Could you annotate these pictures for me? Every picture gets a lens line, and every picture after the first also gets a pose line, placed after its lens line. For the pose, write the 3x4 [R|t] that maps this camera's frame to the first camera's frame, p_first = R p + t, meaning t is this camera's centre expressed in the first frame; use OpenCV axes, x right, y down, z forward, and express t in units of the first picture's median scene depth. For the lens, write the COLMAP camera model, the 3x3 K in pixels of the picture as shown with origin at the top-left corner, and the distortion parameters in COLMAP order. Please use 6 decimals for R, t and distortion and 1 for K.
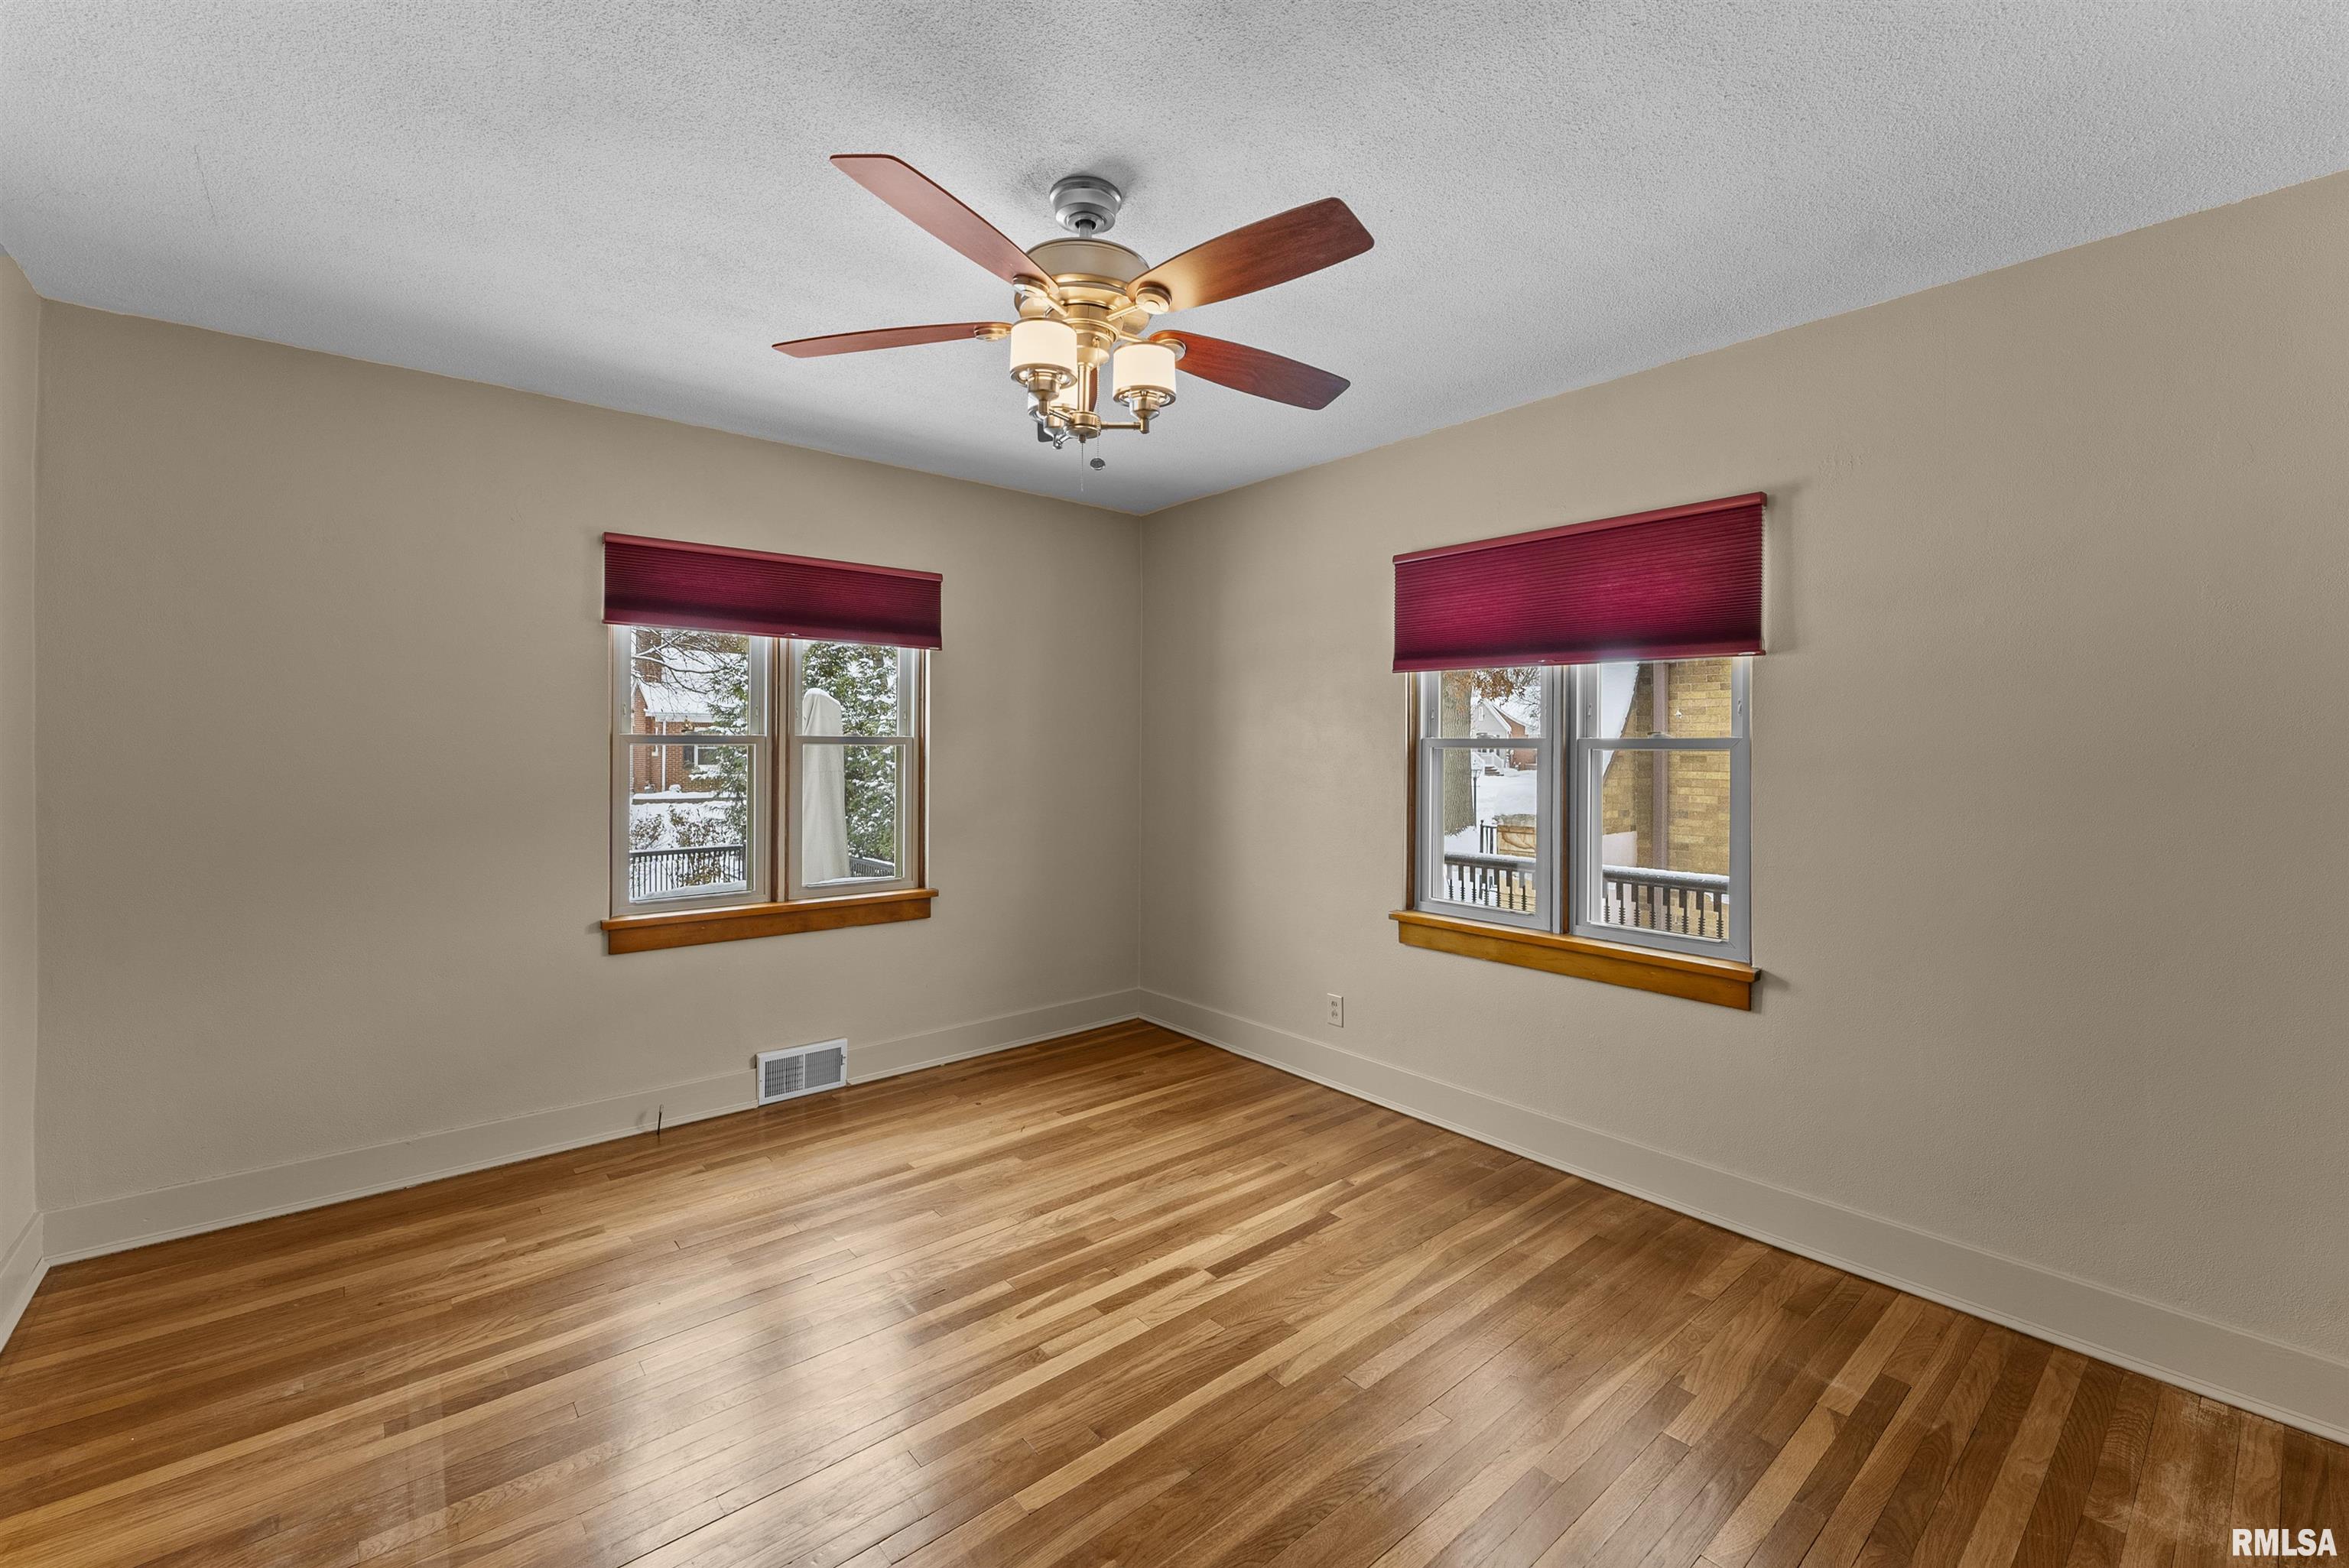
lens RADIAL K [[980.0, 0, 1184.2], [0, 980.0, 748.6], [0, 0, 1]] dist [-0.000851, 0.000035]
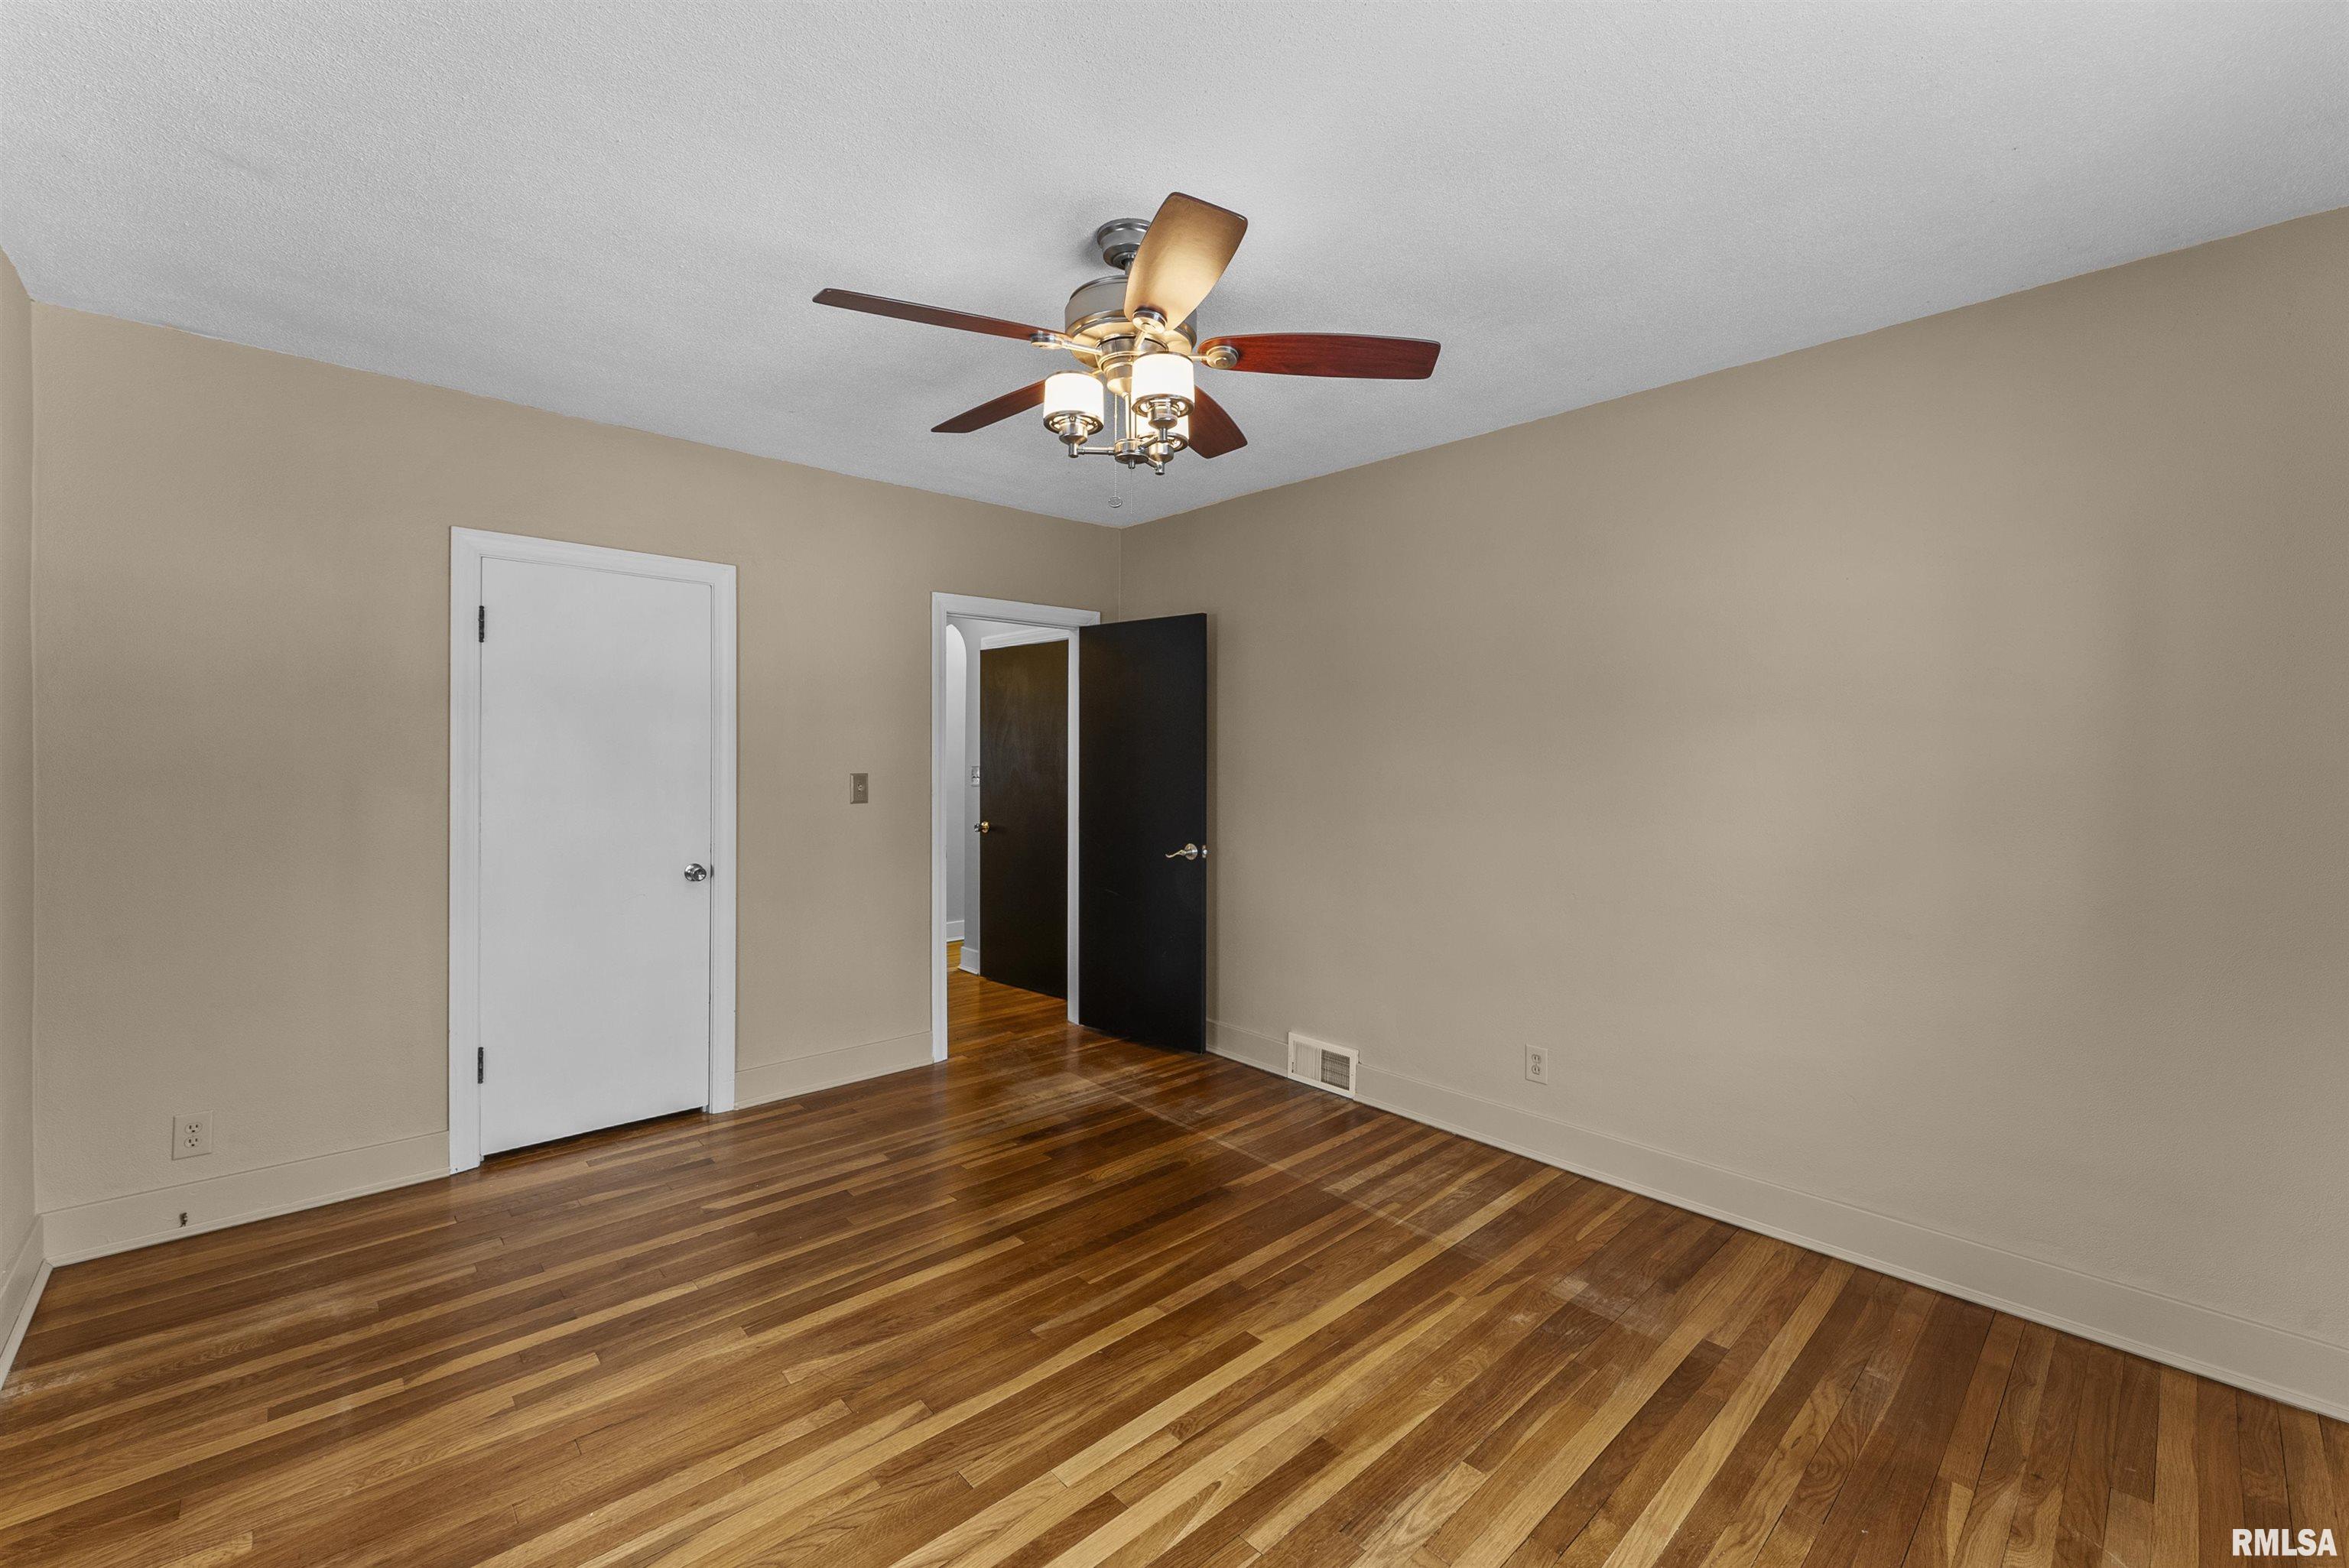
lens RADIAL K [[980.0, 0, 1184.2], [0, 980.0, 748.6], [0, 0, 1]] dist [-0.000851, 0.000035]
pose [[-0.999082, -0.008973, -0.041898, -0.116936], [-0.009061, 0.999957, 0.001917, -0.011873], [0.041879, 0.002295, -0.999120, 2.019078]]
